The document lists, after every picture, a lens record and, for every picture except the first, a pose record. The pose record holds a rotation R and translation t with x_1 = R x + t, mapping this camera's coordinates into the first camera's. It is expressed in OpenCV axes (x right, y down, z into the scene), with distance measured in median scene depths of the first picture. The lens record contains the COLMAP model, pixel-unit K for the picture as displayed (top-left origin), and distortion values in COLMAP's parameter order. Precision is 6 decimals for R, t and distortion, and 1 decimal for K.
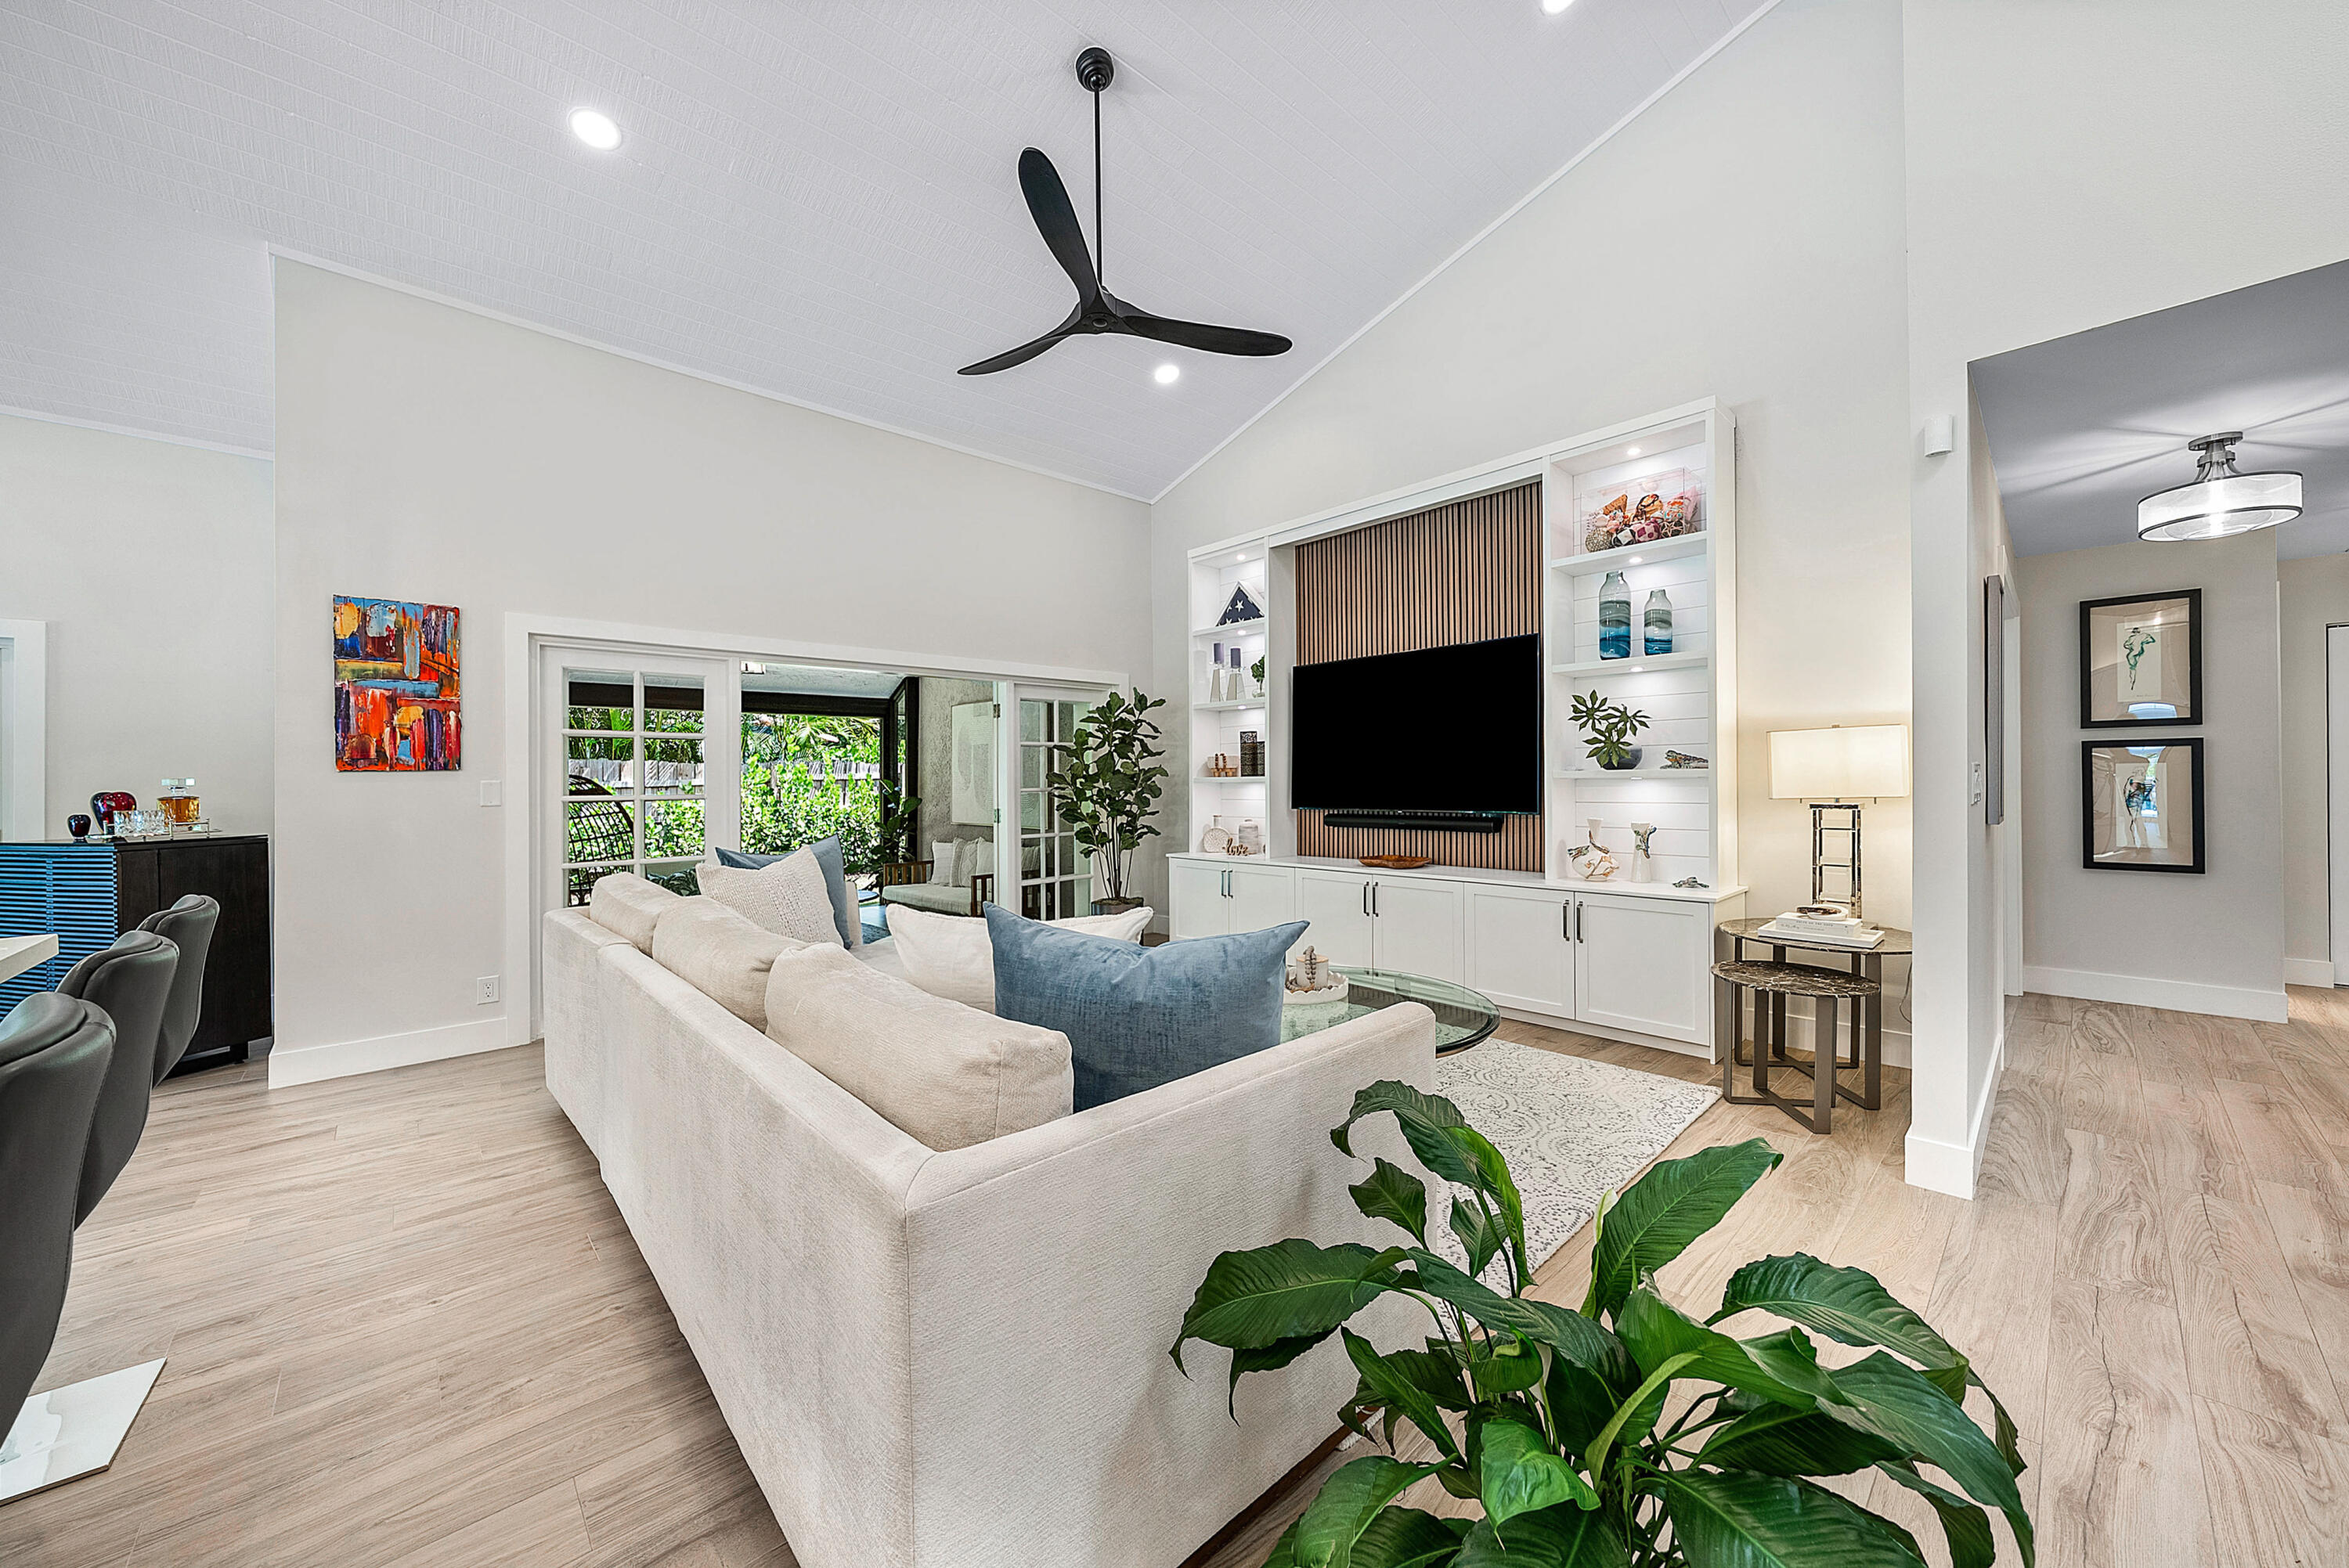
lens RADIAL K [[855.5, 0, 1189.3], [0, 855.5, 775.6], [0, 0, 1]] dist [-0.001583, -0.000720]
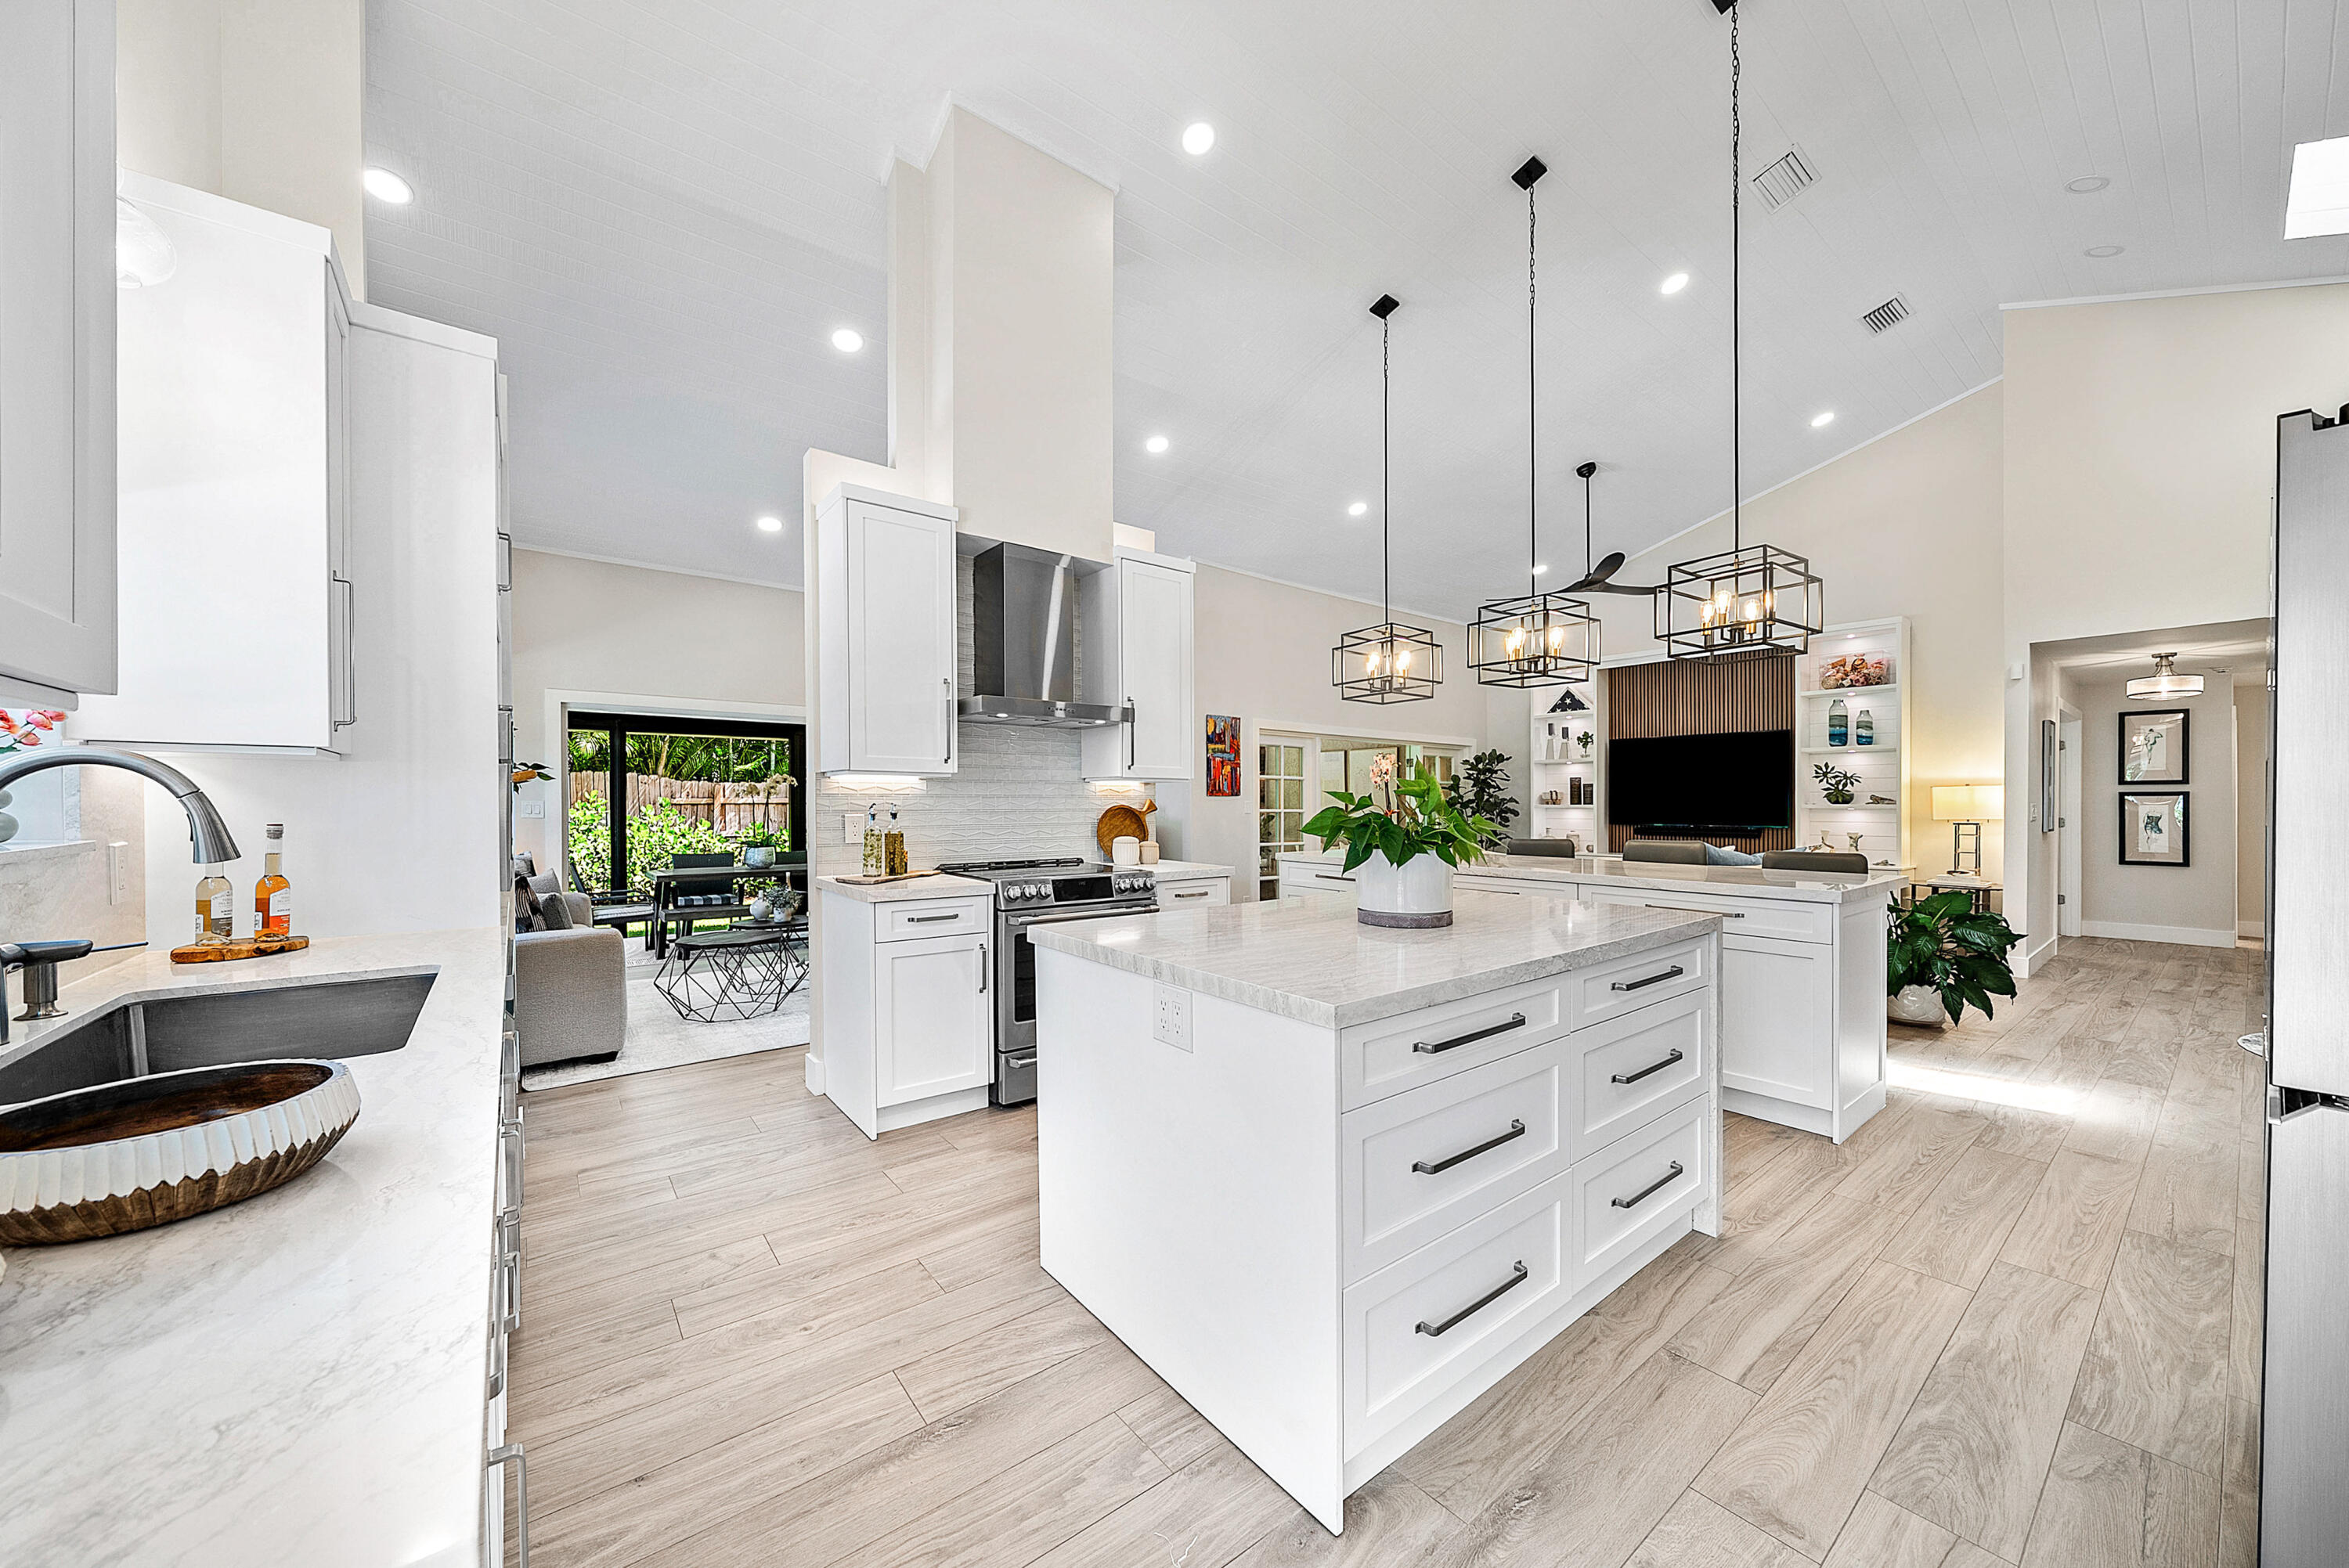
lens RADIAL K [[829.9, 0, 1175.9], [0, 829.9, 801.0], [0, 0, 1]] dist [0.003497, -0.001510]
pose [[0.994996, 0.014637, -0.098840, -0.731365], [-0.014761, 0.999891, -0.000528, 0.007558], [0.098821, 0.001984, 0.995103, -0.915301]]
